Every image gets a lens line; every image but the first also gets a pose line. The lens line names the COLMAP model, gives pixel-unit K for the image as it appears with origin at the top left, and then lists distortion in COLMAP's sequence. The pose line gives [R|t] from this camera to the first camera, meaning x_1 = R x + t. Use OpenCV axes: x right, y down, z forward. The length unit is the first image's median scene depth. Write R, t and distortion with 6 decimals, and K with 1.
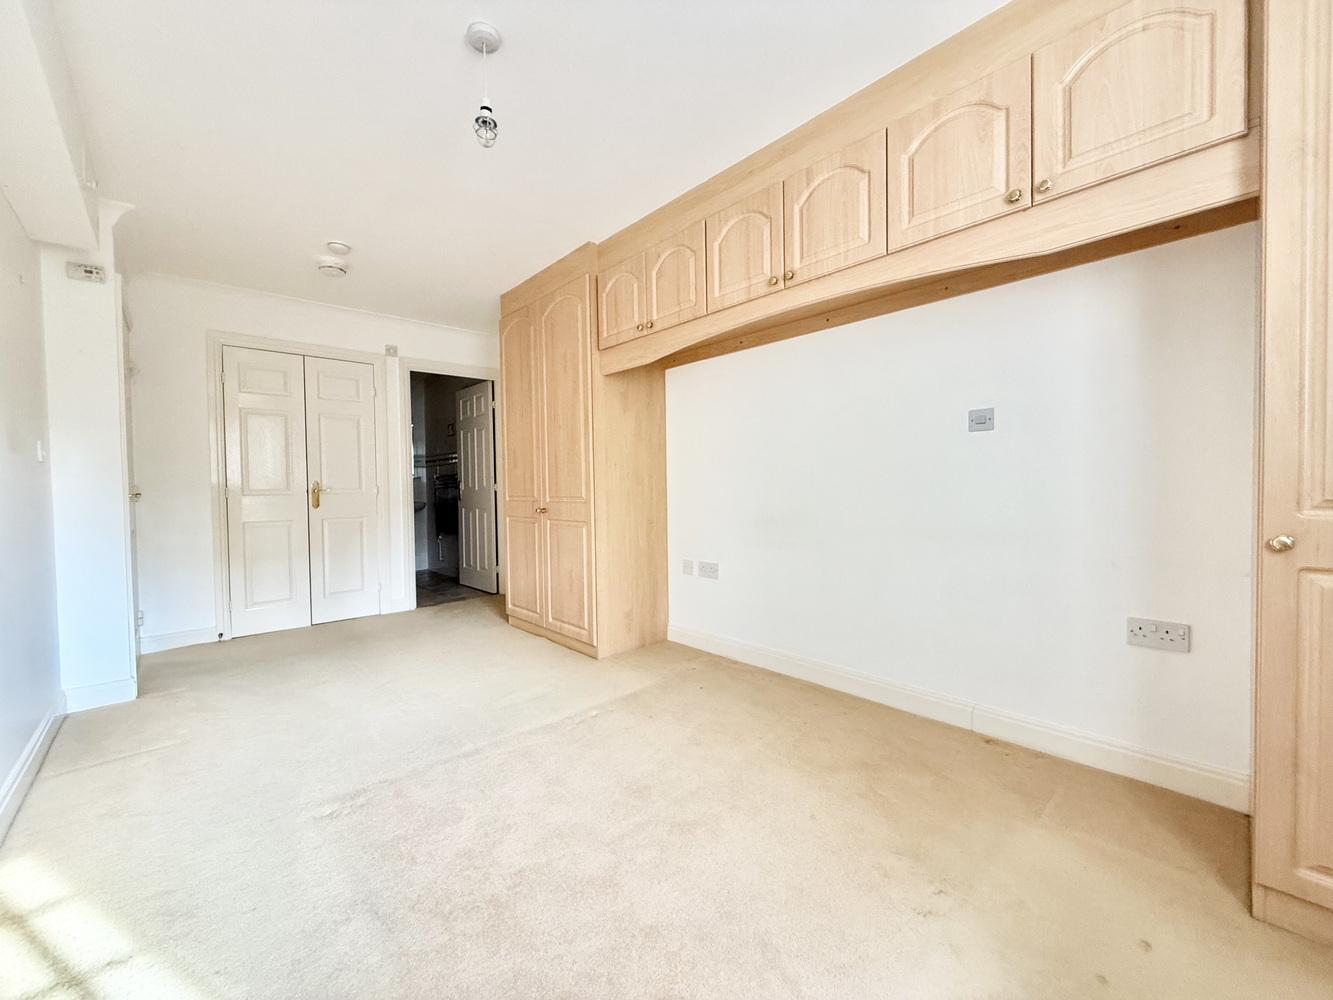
lens RADIAL K [[532.0, 0, 661.4], [0, 532.0, 498.9], [0, 0, 1]] dist [0.000448, 0.000075]
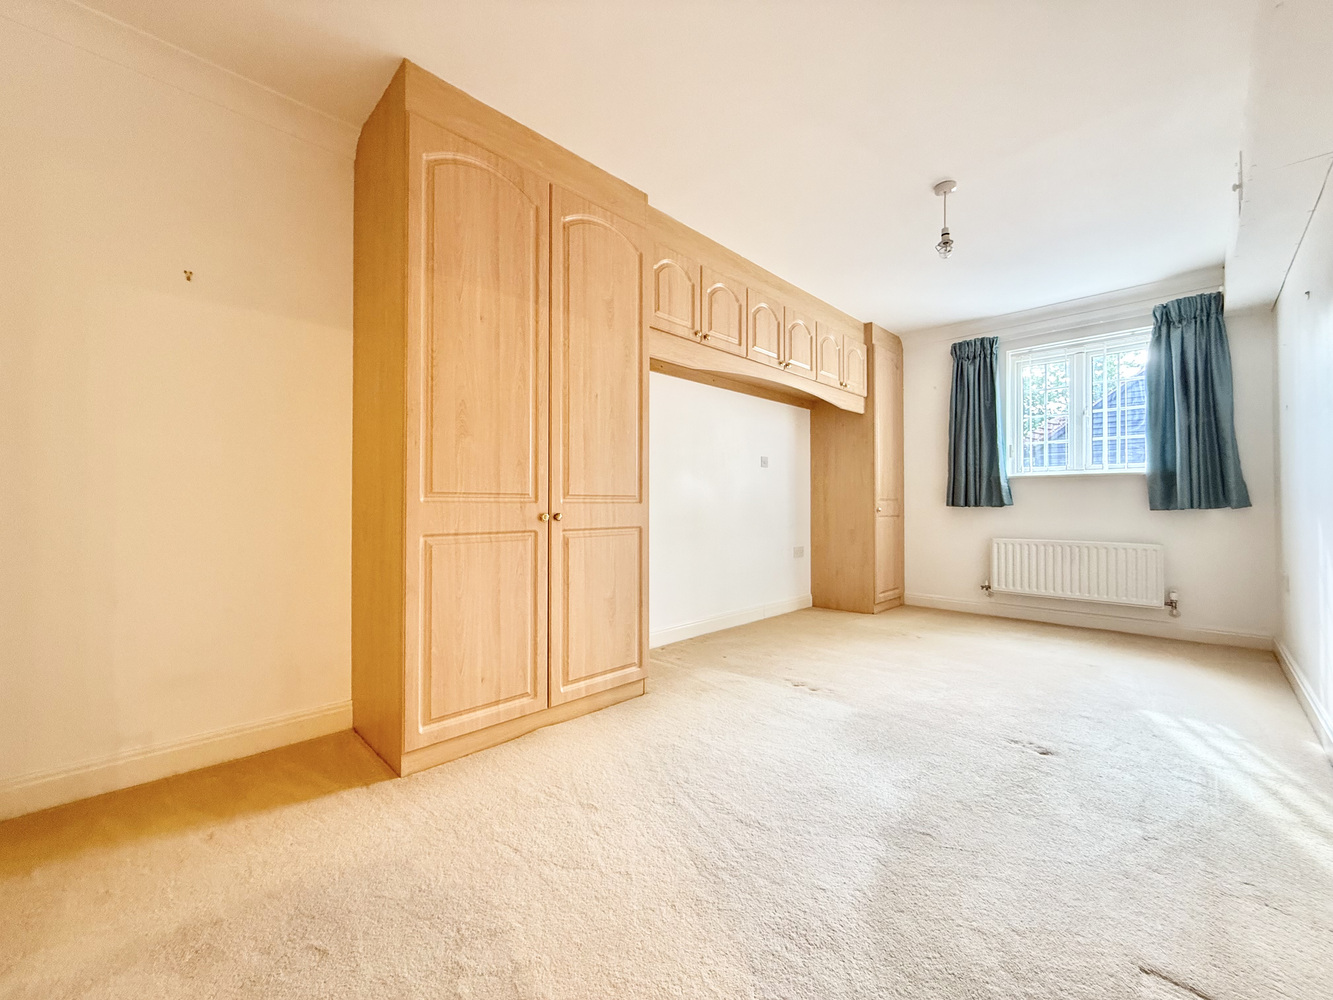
lens RADIAL K [[532.0, 0, 661.4], [0, 532.0, 498.9], [0, 0, 1]] dist [0.000448, 0.000075]
pose [[-0.043507, 0.029749, 0.998610, -1.112014], [0.029219, 0.999167, -0.028492, 0.029917], [-0.998626, 0.027938, -0.044340, 1.178368]]
